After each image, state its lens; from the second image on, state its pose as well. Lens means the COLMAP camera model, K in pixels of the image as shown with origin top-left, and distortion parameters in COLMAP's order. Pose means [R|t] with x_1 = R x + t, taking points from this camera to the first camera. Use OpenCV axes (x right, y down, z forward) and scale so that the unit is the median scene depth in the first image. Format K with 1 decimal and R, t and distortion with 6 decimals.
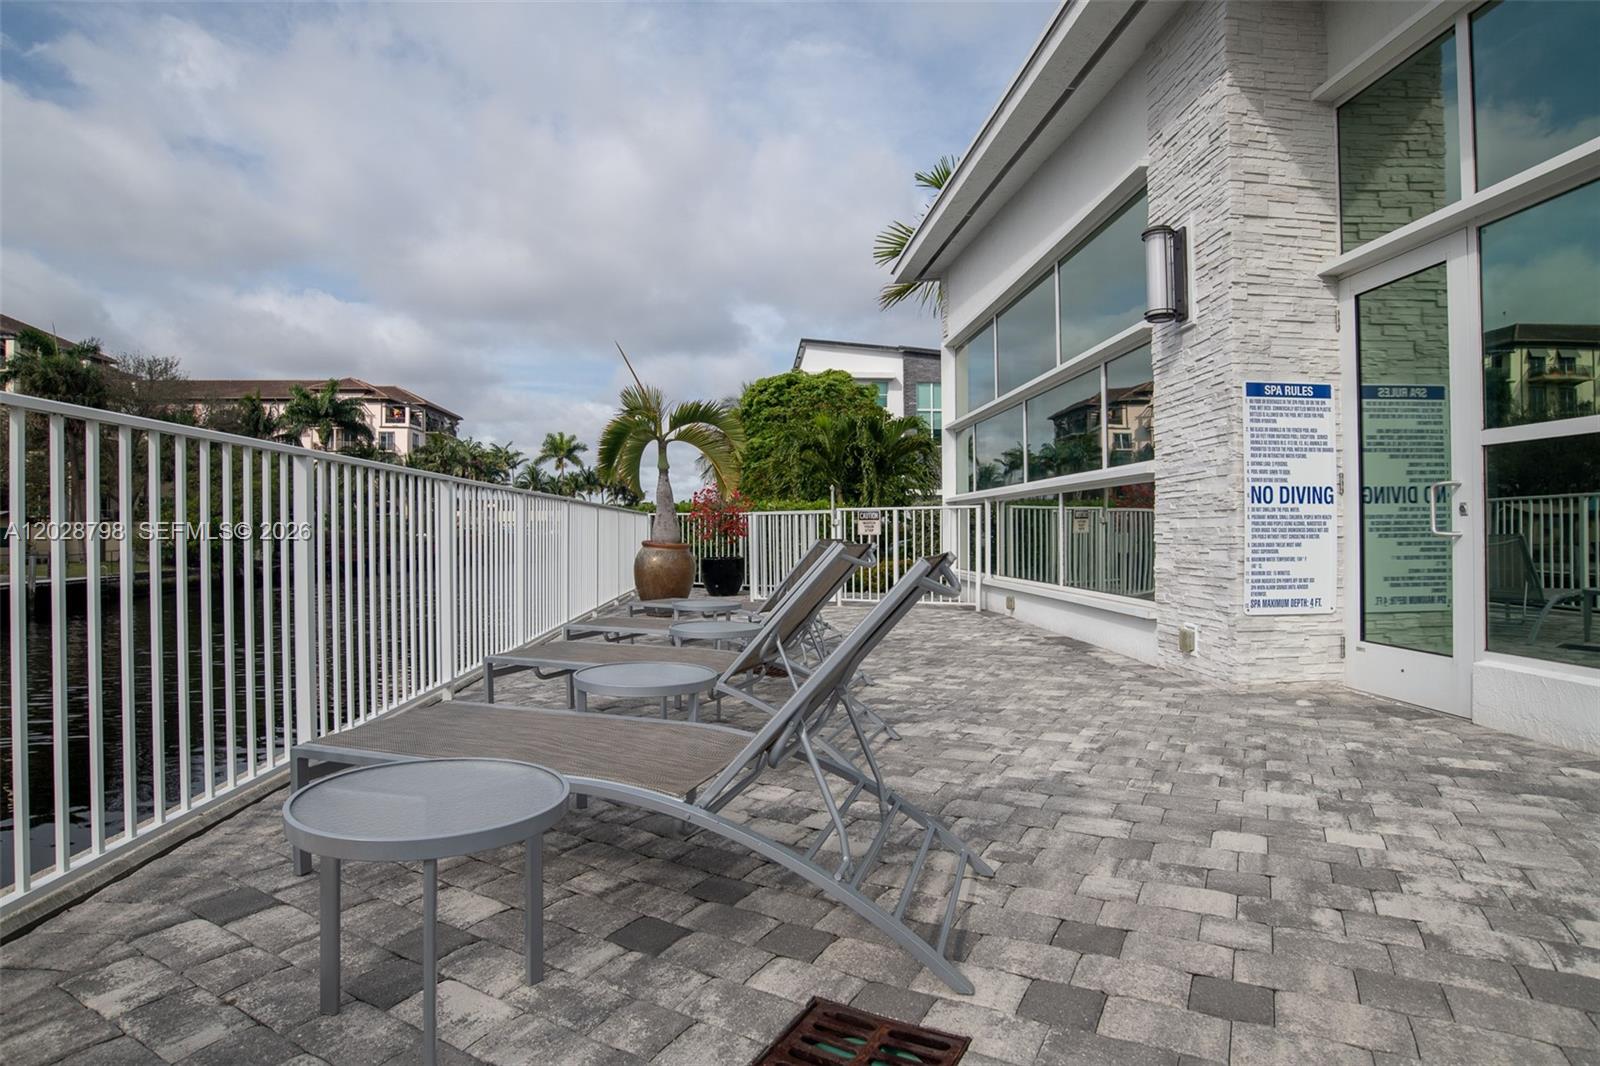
lens RADIAL K [[857.9, 0, 798.1], [0, 857.9, 534.5], [0, 0, 1]] dist [-0.024838, -0.000251]
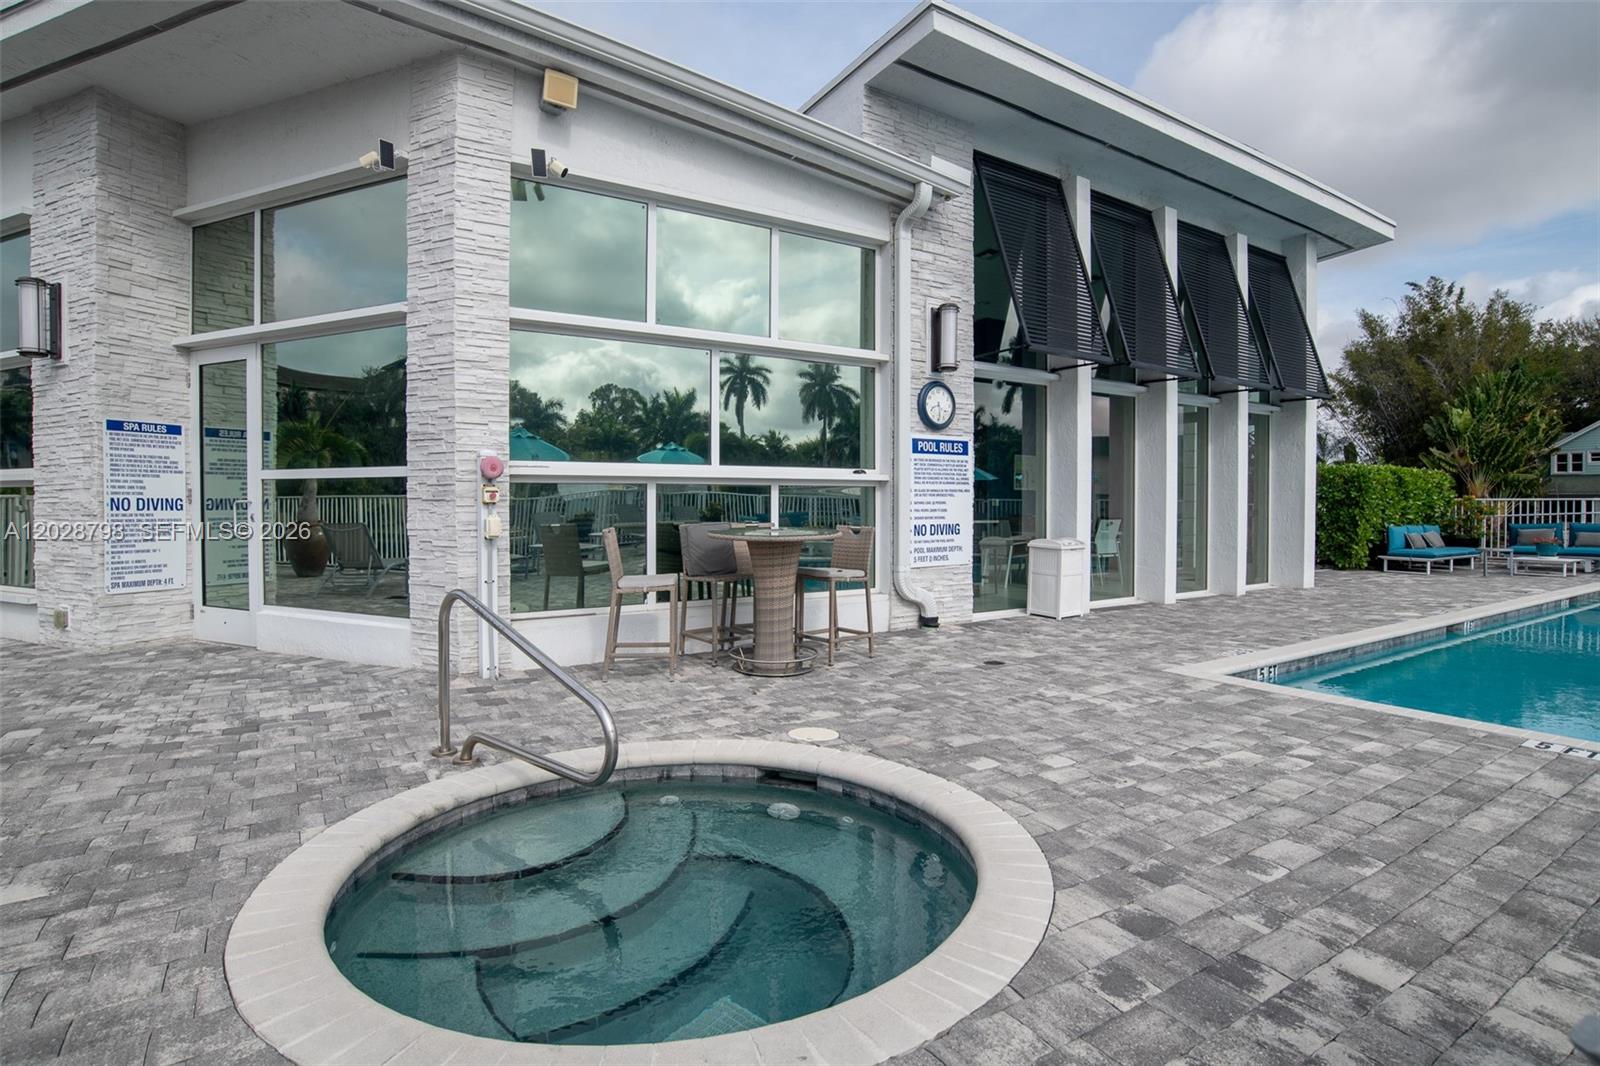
lens RADIAL K [[811.1, 0, 800.1], [0, 811.1, 521.3], [0, 0, 1]] dist [-0.035422, 0.002944]
pose [[0.465242, -0.008158, 0.885146, -0.060485], [-0.003284, 0.999935, 0.010941, -0.036112], [-0.885177, -0.007997, 0.465185, -0.518710]]
